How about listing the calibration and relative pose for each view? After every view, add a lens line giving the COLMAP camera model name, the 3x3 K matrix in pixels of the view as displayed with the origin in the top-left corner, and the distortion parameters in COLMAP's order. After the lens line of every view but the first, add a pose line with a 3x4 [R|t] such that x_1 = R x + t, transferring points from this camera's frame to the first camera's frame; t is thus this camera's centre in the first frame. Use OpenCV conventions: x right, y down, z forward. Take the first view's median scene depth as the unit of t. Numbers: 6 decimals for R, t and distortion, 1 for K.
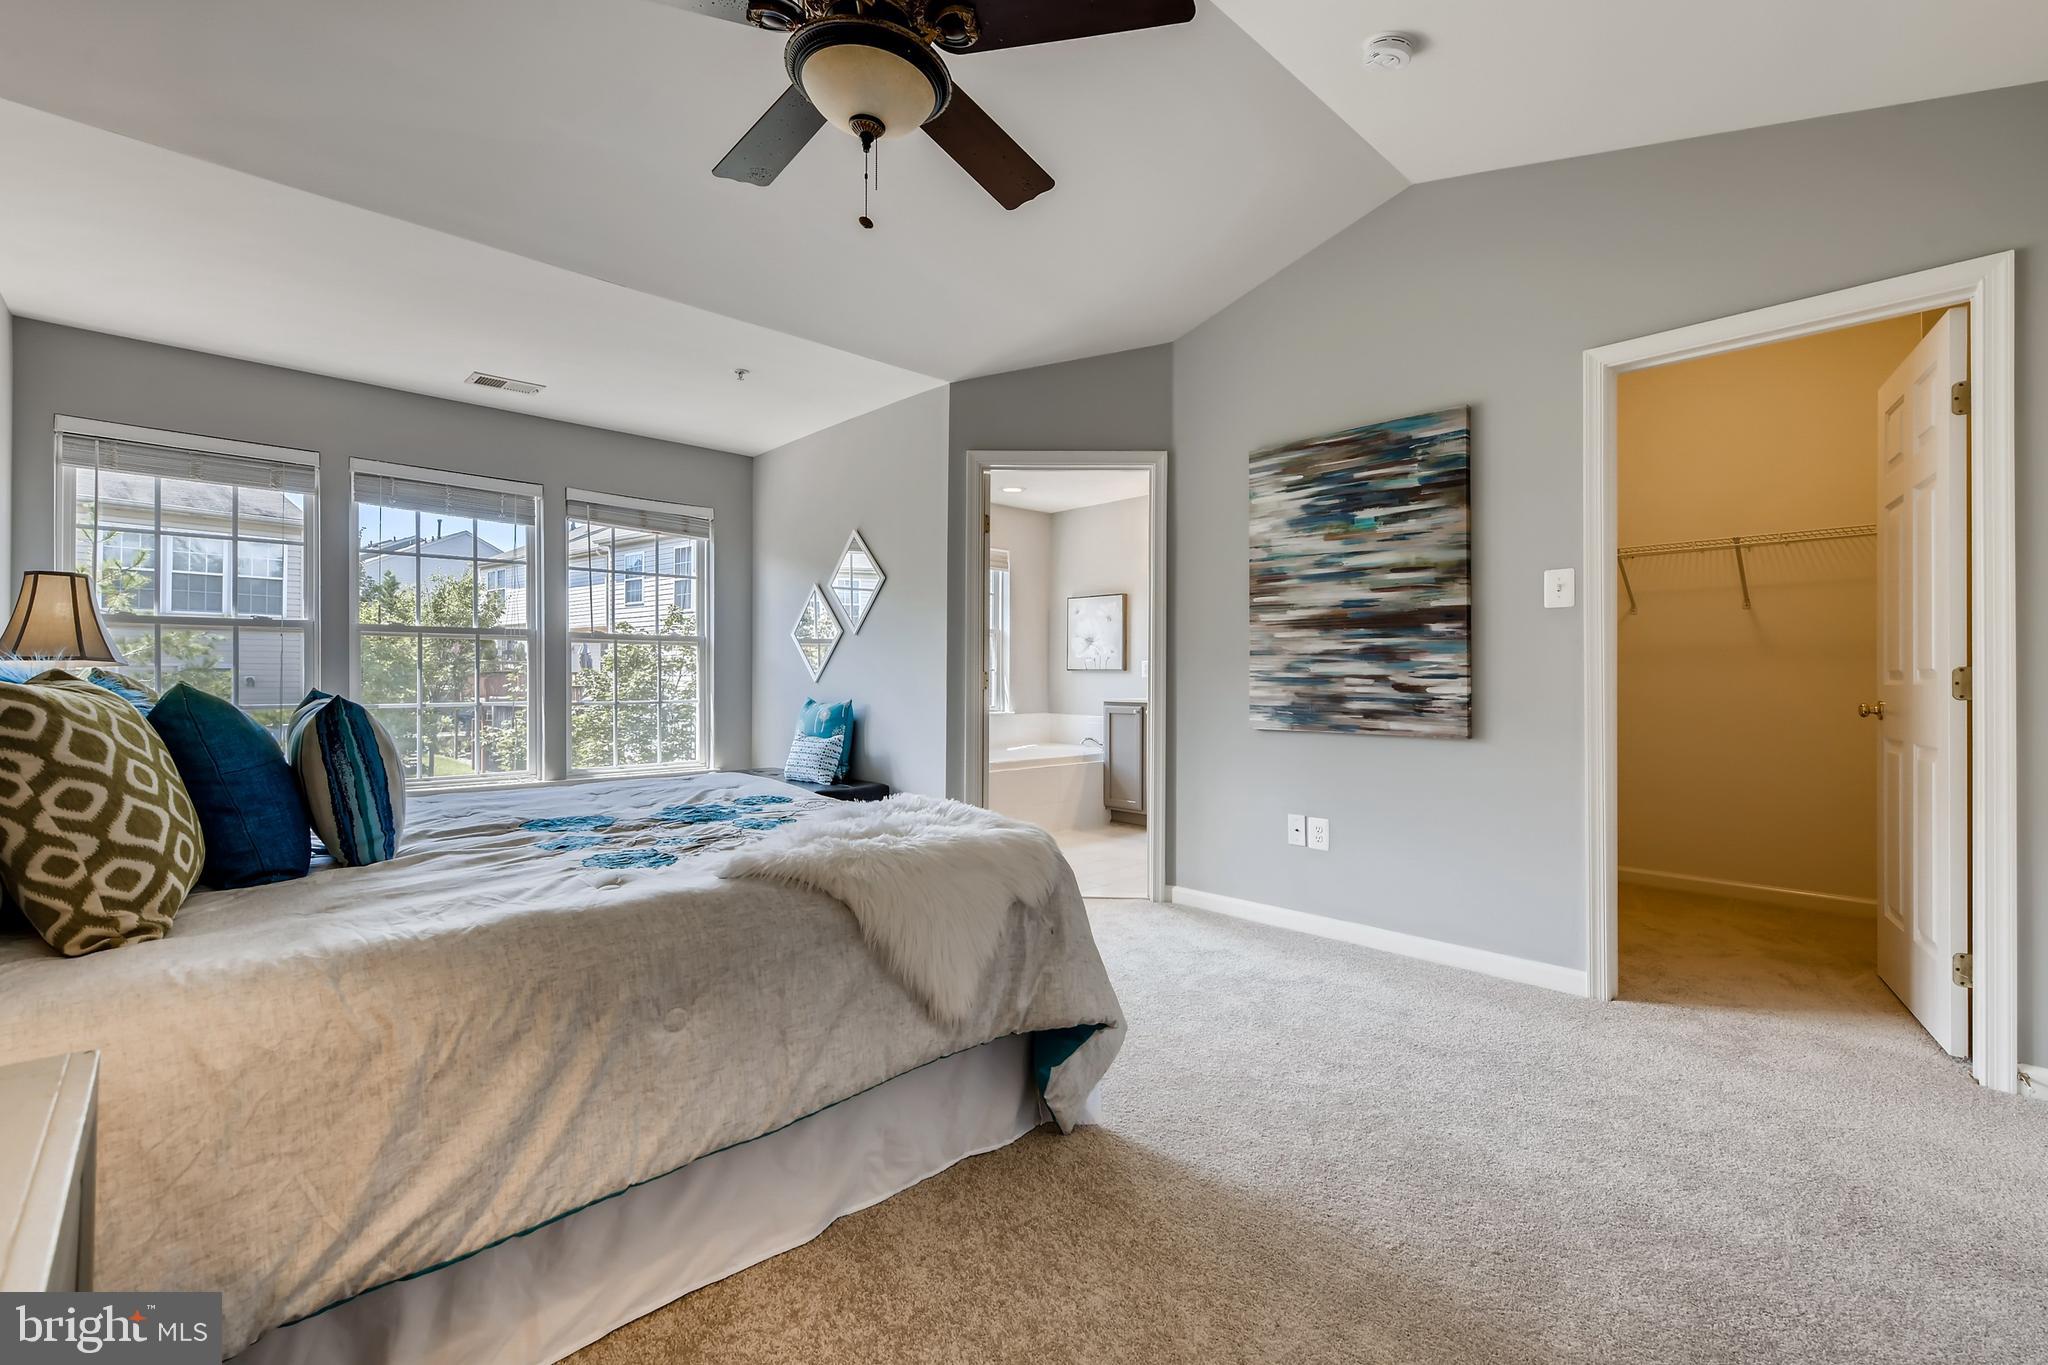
lens RADIAL K [[874.8, 0, 1031.4], [0, 874.8, 681.1], [0, 0, 1]] dist [0.006204, -0.002543]
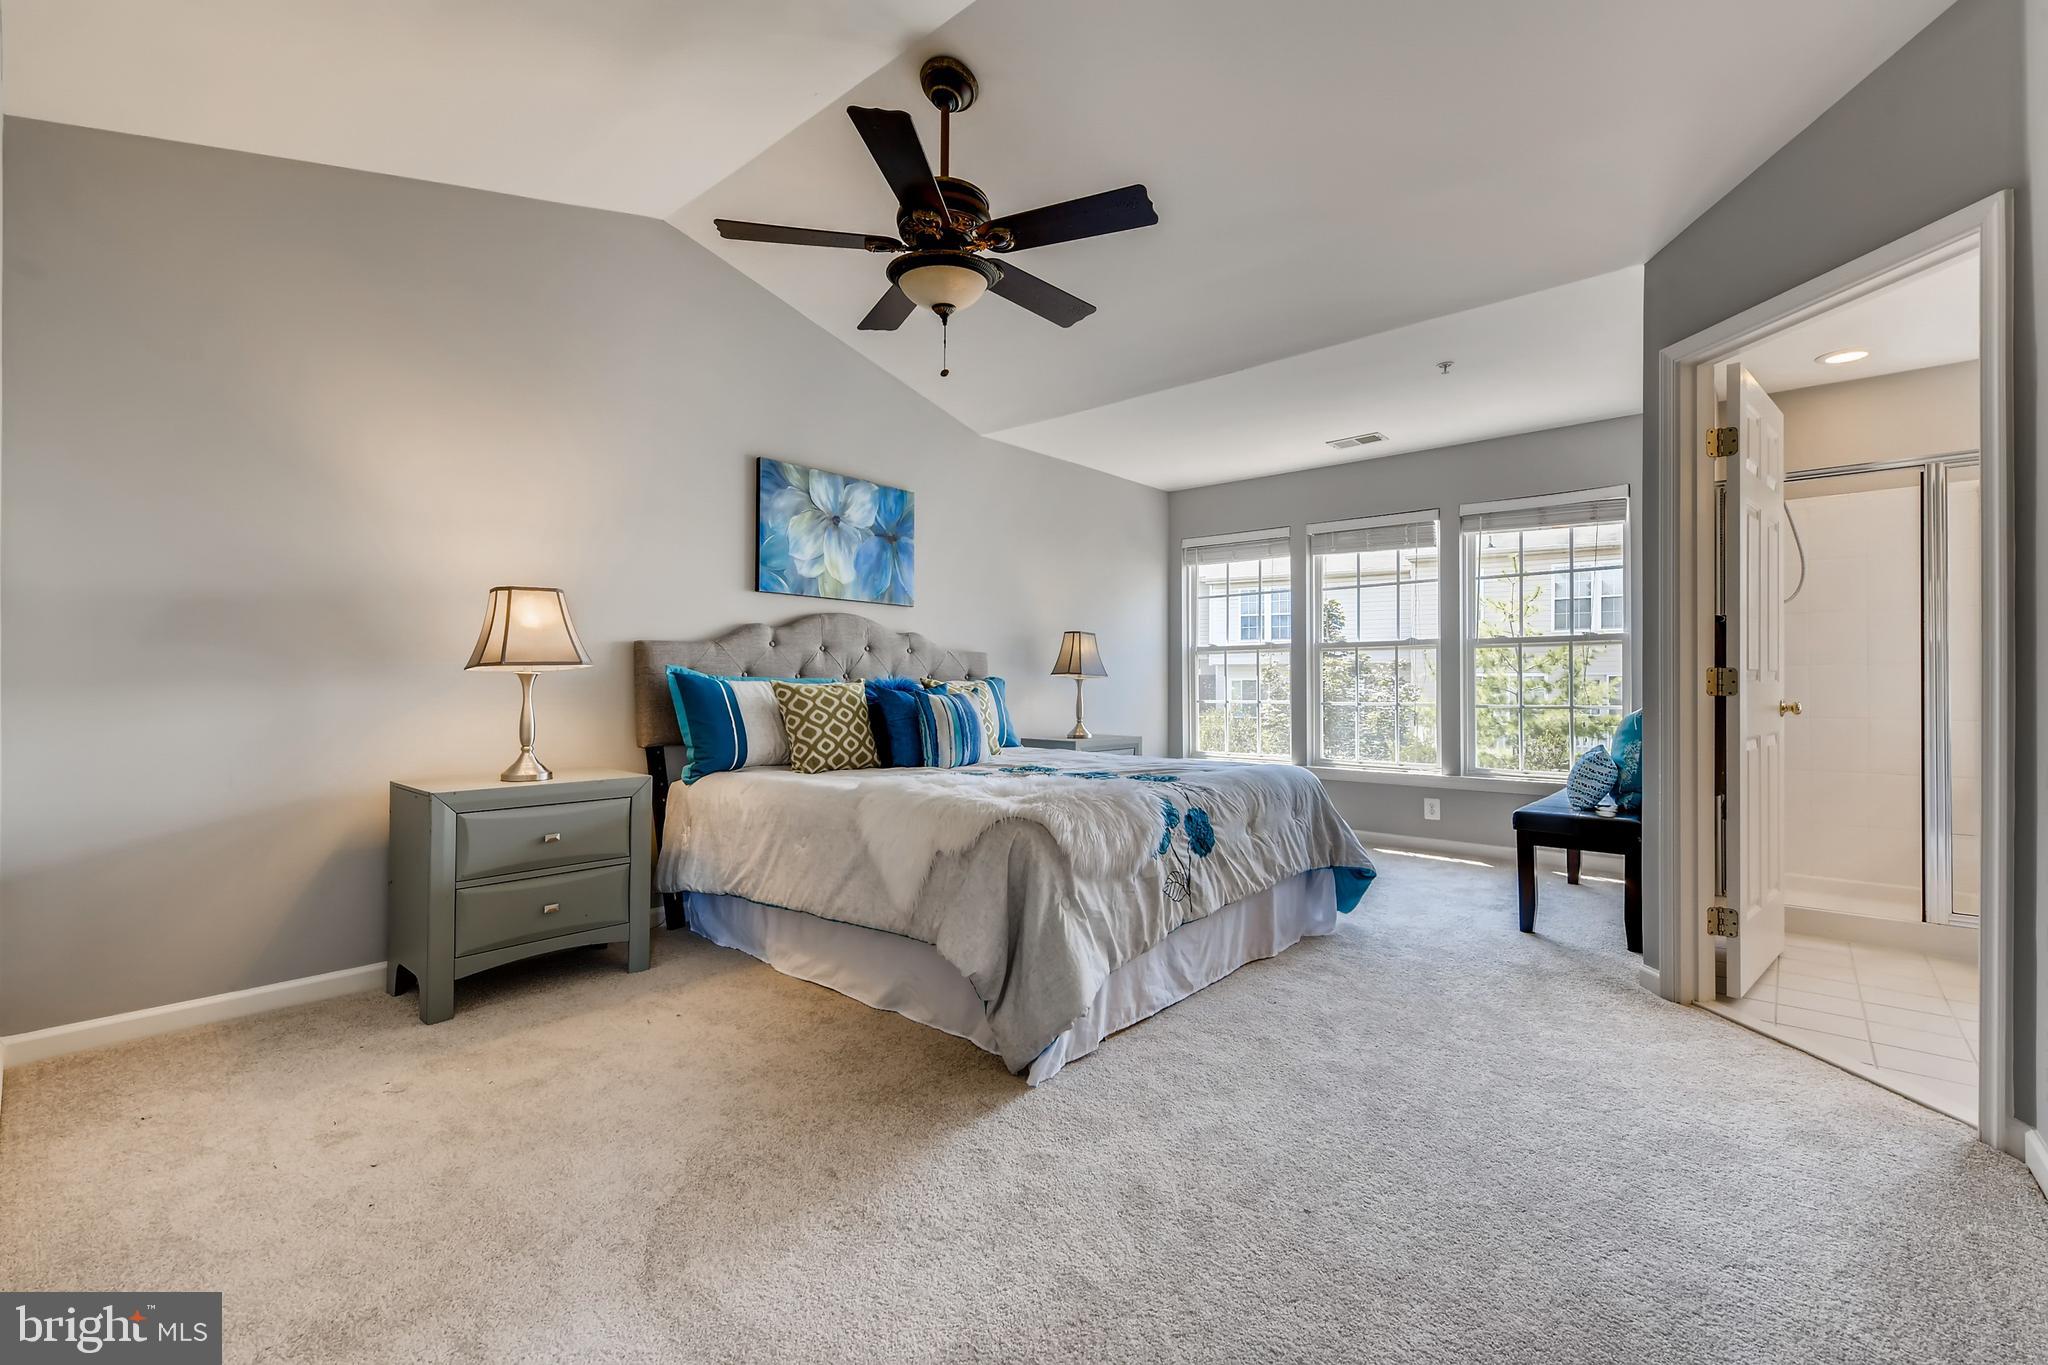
lens RADIAL K [[874.8, 0, 1034.7], [0, 874.8, 682.4], [0, 0, 1]] dist [0.006204, -0.002543]
pose [[0.100089, -0.005633, -0.994963, 0.558684], [-0.001419, 0.999982, -0.005804, 0.004492], [0.994978, 0.001993, 0.100079, 0.429332]]
